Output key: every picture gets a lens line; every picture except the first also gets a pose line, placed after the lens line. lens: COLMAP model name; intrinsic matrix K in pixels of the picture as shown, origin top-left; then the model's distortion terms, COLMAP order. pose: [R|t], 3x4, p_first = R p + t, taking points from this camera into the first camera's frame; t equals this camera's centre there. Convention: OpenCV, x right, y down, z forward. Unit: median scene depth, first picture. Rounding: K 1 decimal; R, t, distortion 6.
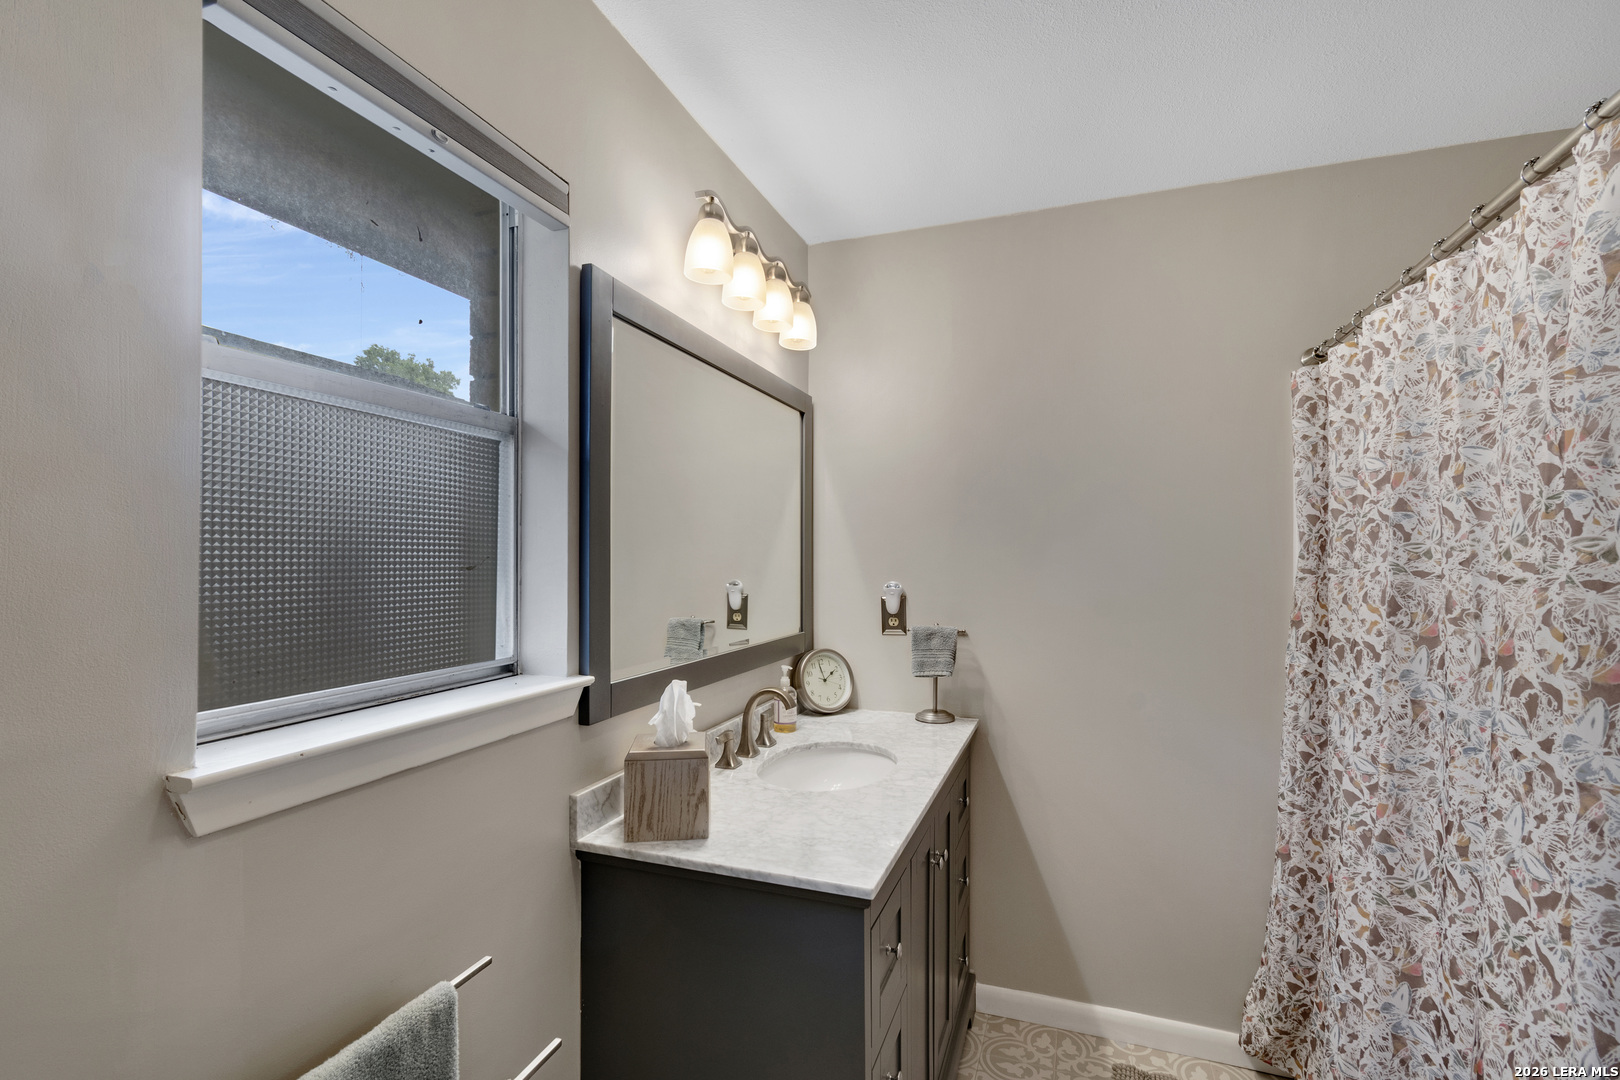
lens RADIAL K [[731.5, 0, 809.7], [0, 731.5, 548.7], [0, 0, 1]] dist [0.004354, 0.000022]
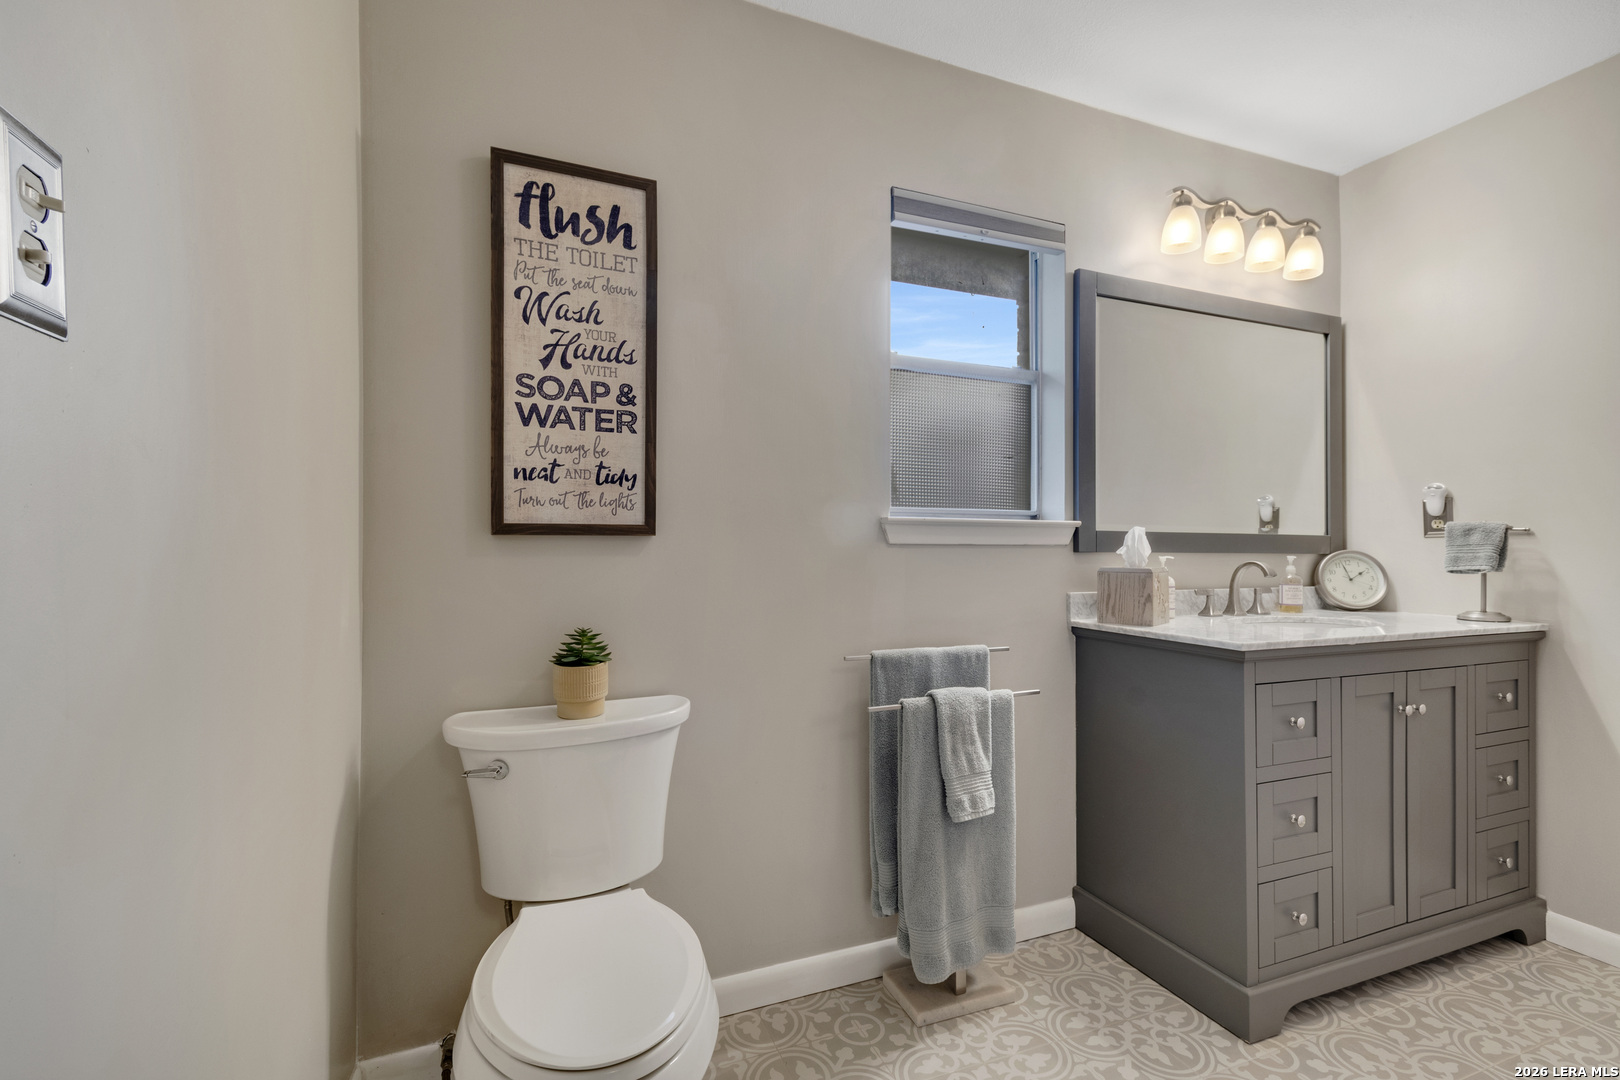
lens RADIAL K [[731.5, 0, 811.1], [0, 731.5, 544.7], [0, 0, 1]] dist [0.004354, 0.000022]
pose [[0.663430, -0.003064, -0.748232, 0.436478], [-0.000107, 0.999991, -0.004190, 0.194812], [0.748239, 0.002860, 0.663424, -0.440274]]
